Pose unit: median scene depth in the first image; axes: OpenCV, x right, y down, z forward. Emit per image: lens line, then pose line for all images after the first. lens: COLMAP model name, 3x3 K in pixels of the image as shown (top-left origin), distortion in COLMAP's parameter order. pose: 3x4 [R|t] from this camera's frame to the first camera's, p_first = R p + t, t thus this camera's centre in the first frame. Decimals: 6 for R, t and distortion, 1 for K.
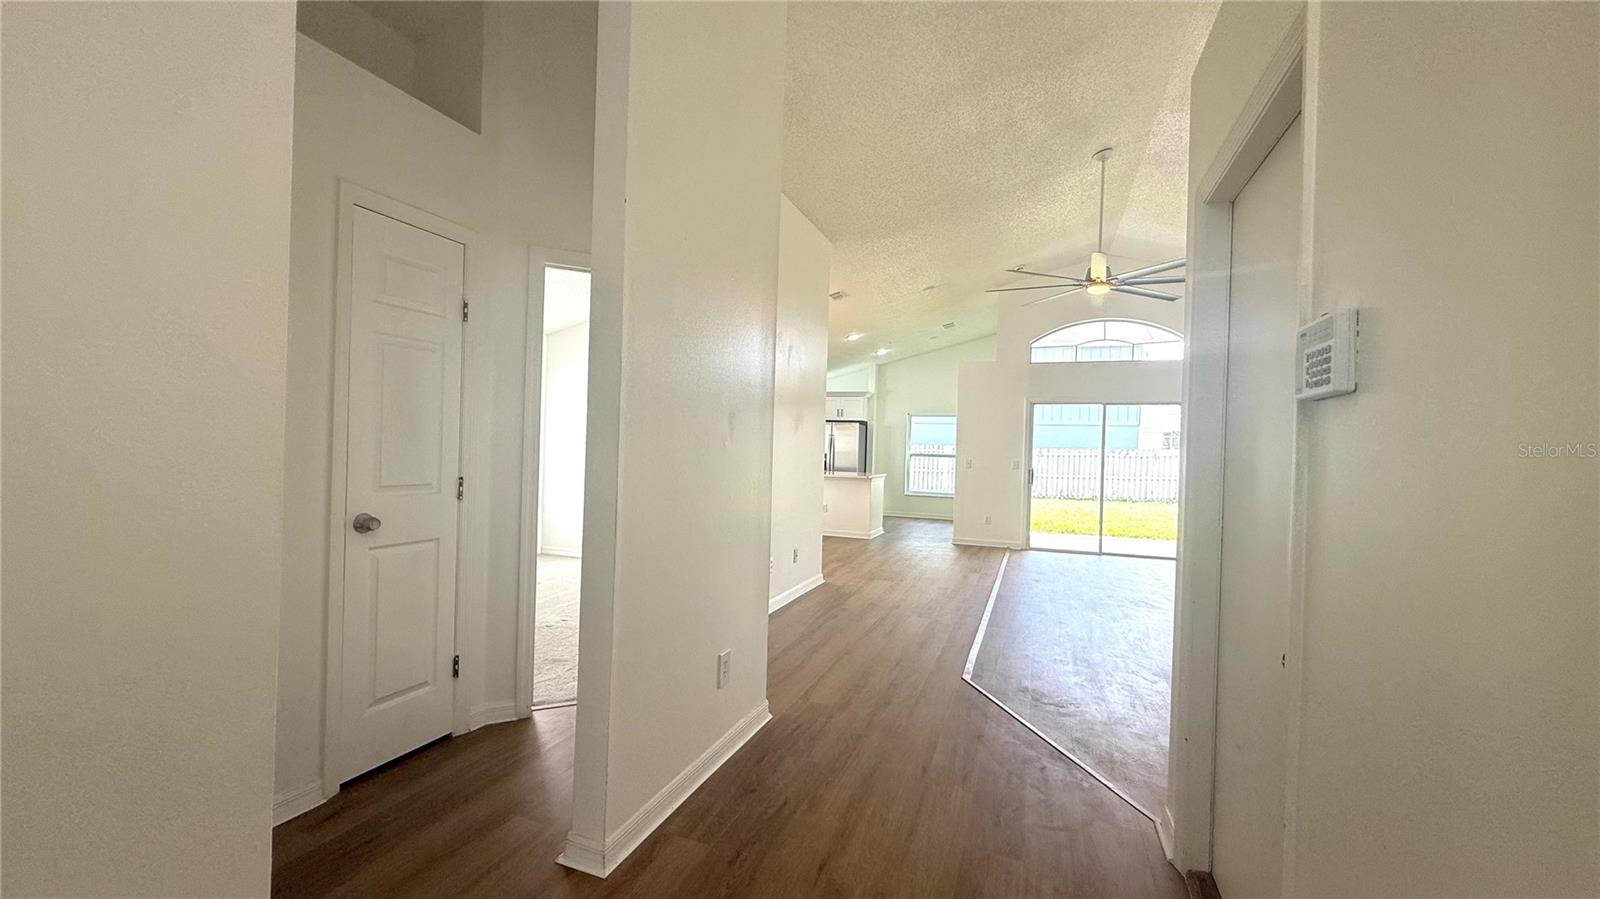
lens RADIAL K [[640.1, 0, 804.0], [0, 640.1, 452.6], [0, 0, 1]] dist [0.004576, -0.000156]
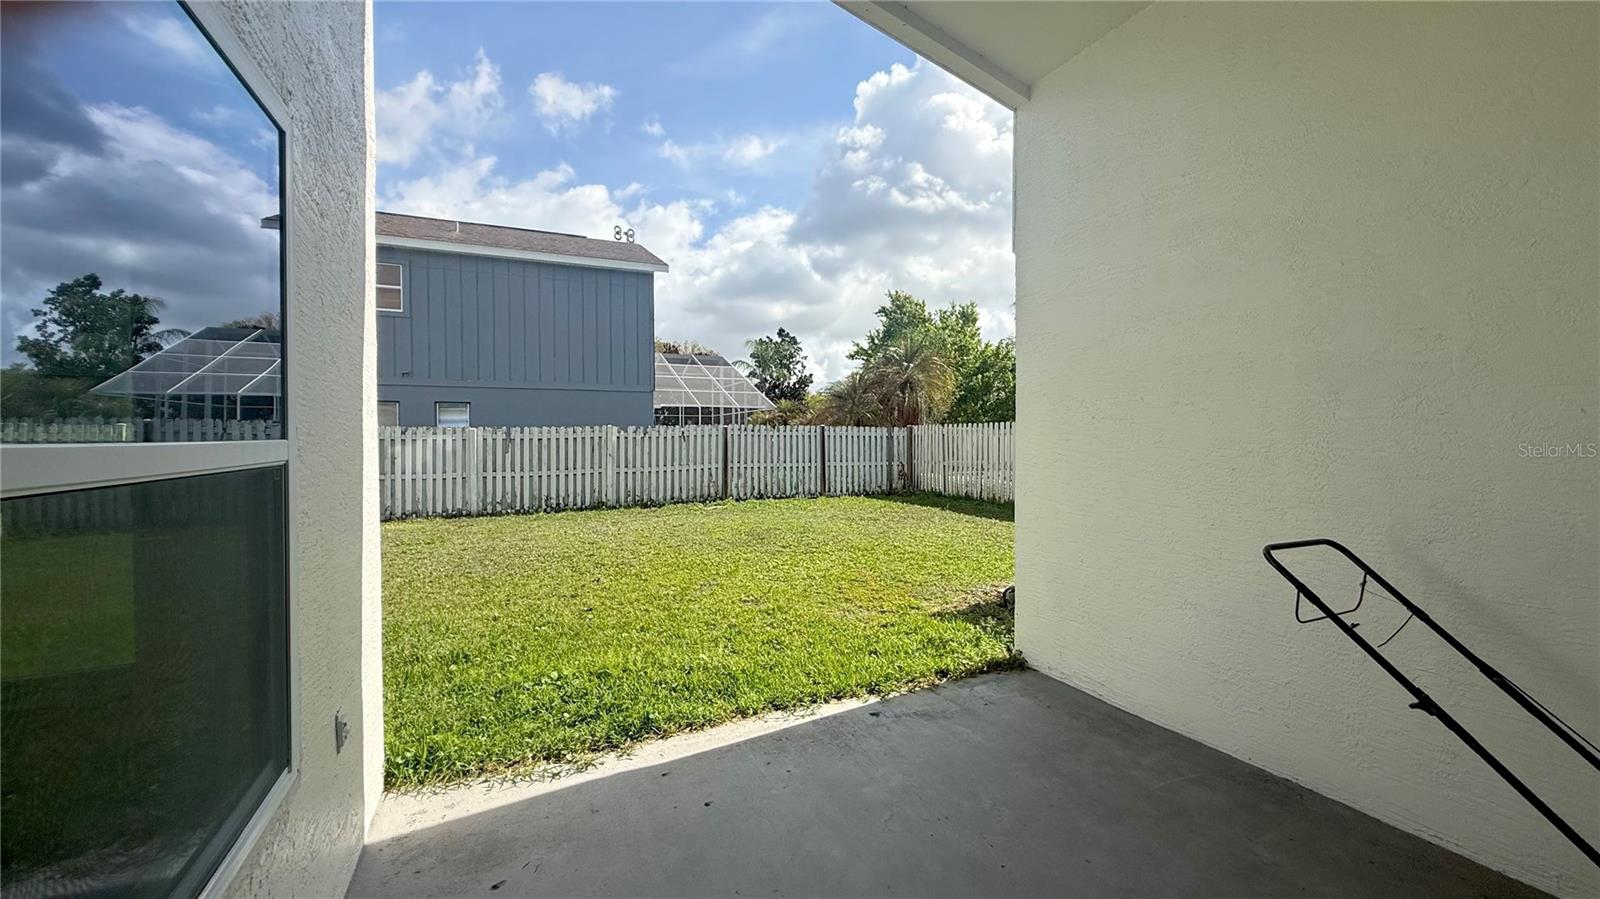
lens RADIAL K [[640.1, 0, 802.6], [0, 640.1, 447.1], [0, 0, 1]] dist [0.004576, -0.000156]
pose [[0.705173, -0.036626, 0.708088, 0.352197], [0.026781, 0.999328, 0.025020, 0.009221], [-0.708529, 0.001320, 0.705680, 0.968367]]
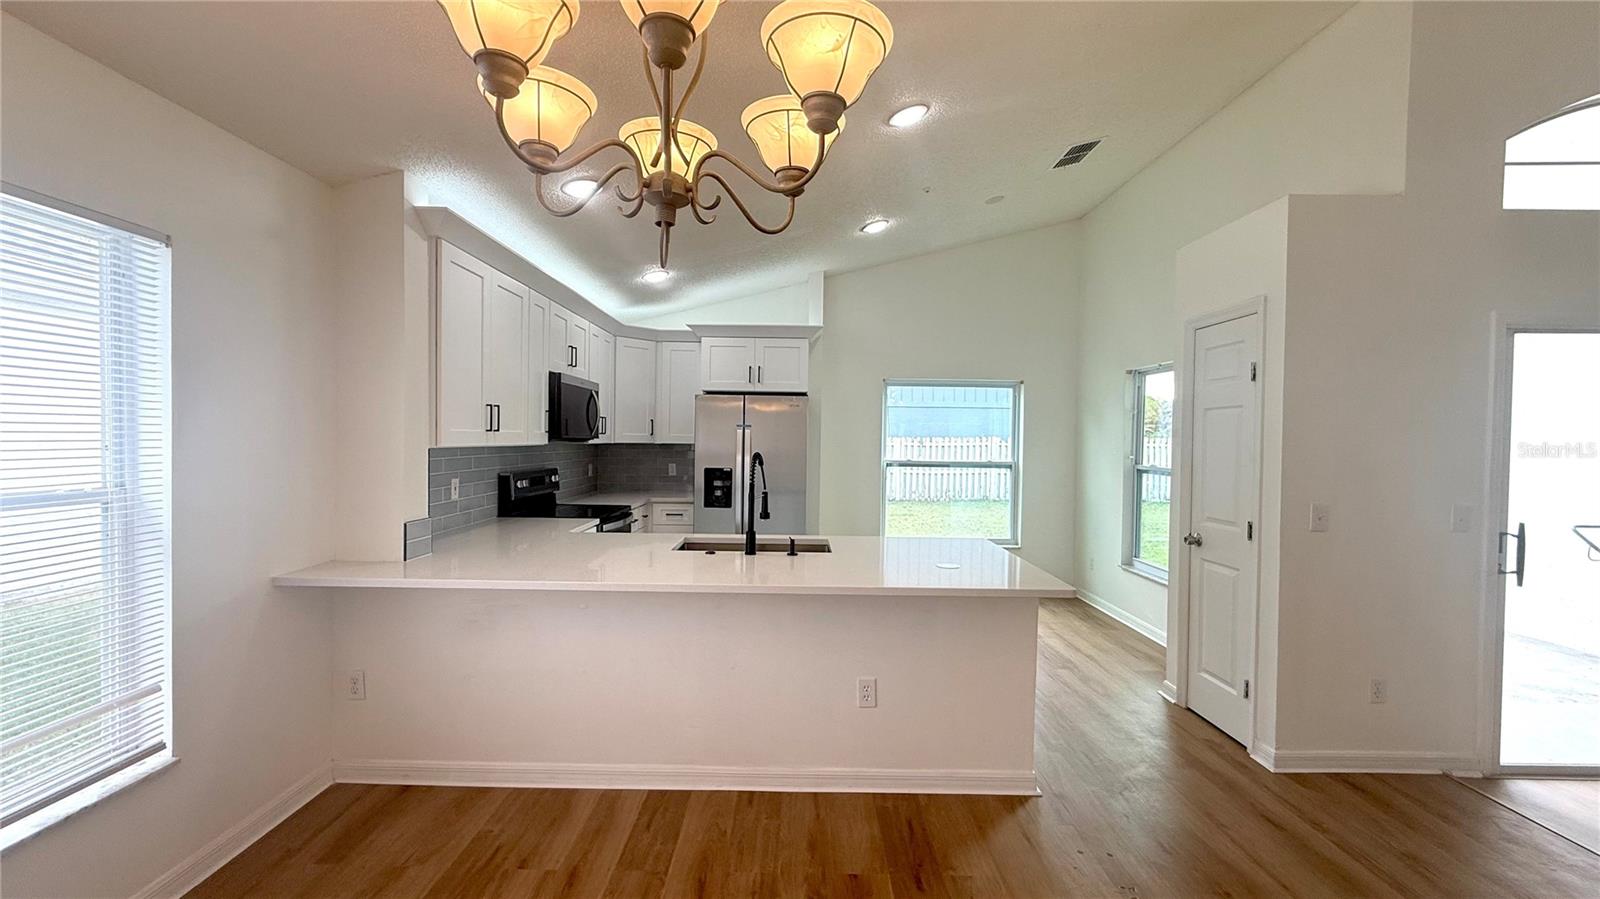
lens RADIAL K [[640.1, 0, 795.2], [0, 640.1, 453.3], [0, 0, 1]] dist [0.004576, -0.000156]
pose [[0.937741, -0.022169, 0.346627, -0.097287], [0.012855, 0.999492, 0.029148, -0.027007], [-0.347097, -0.022877, 0.937550, 0.769907]]
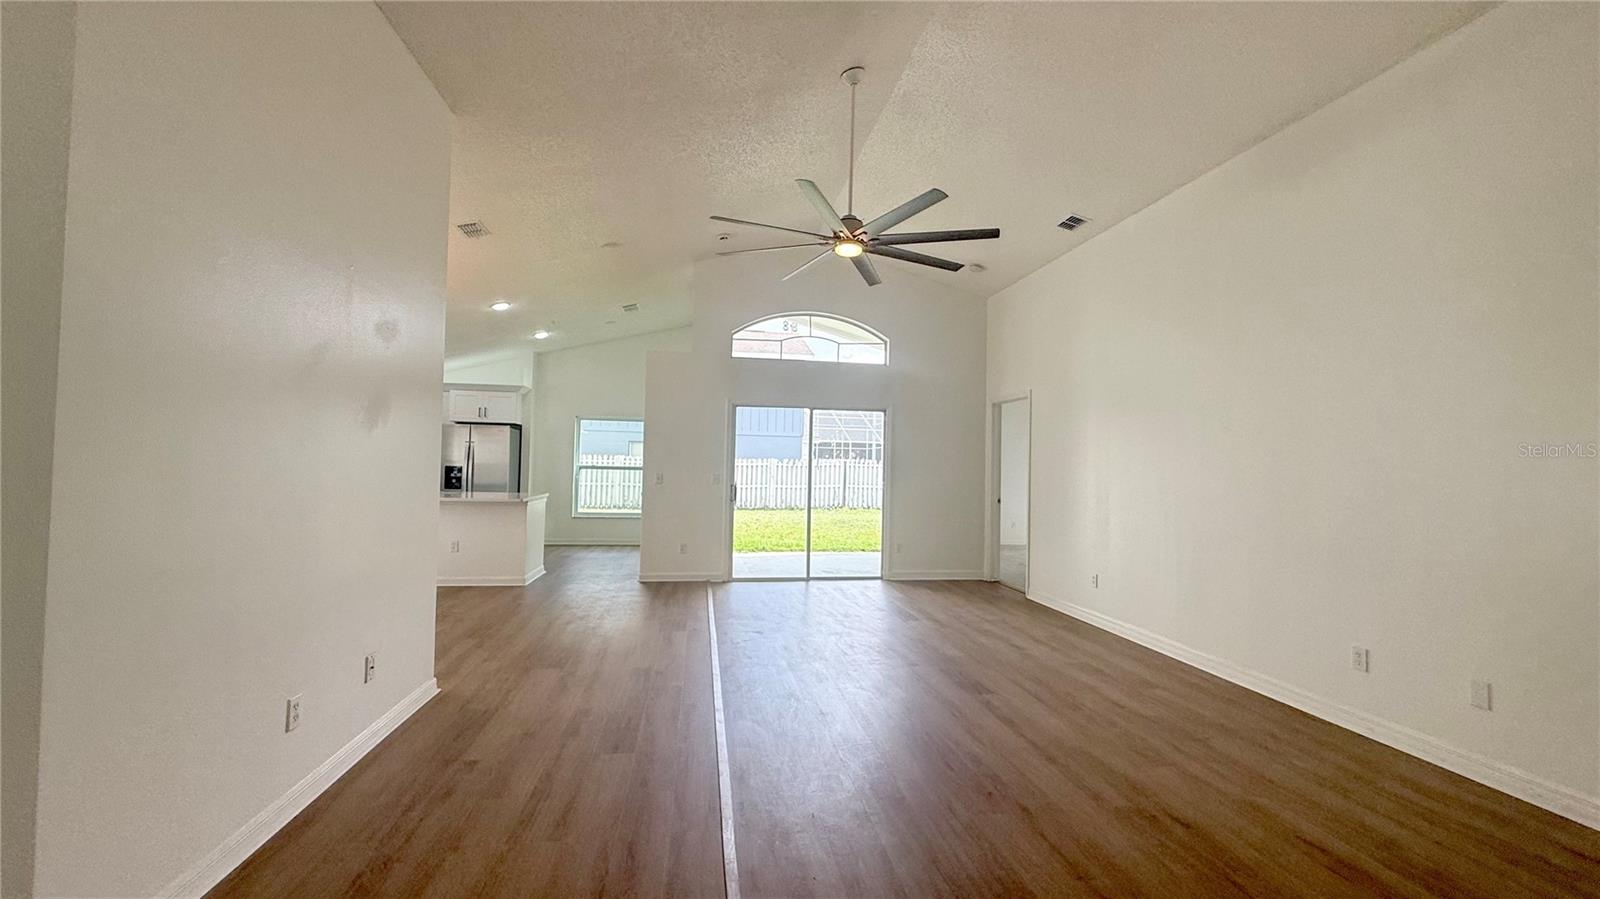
lens RADIAL K [[640.1, 0, 790.2], [0, 640.1, 450.8], [0, 0, 1]] dist [0.004576, -0.000156]
pose [[0.880384, 0.003263, 0.474251, 0.023149], [0.005573, 0.999836, -0.017226, -0.002094], [-0.474230, 0.017809, 0.880221, 0.217938]]
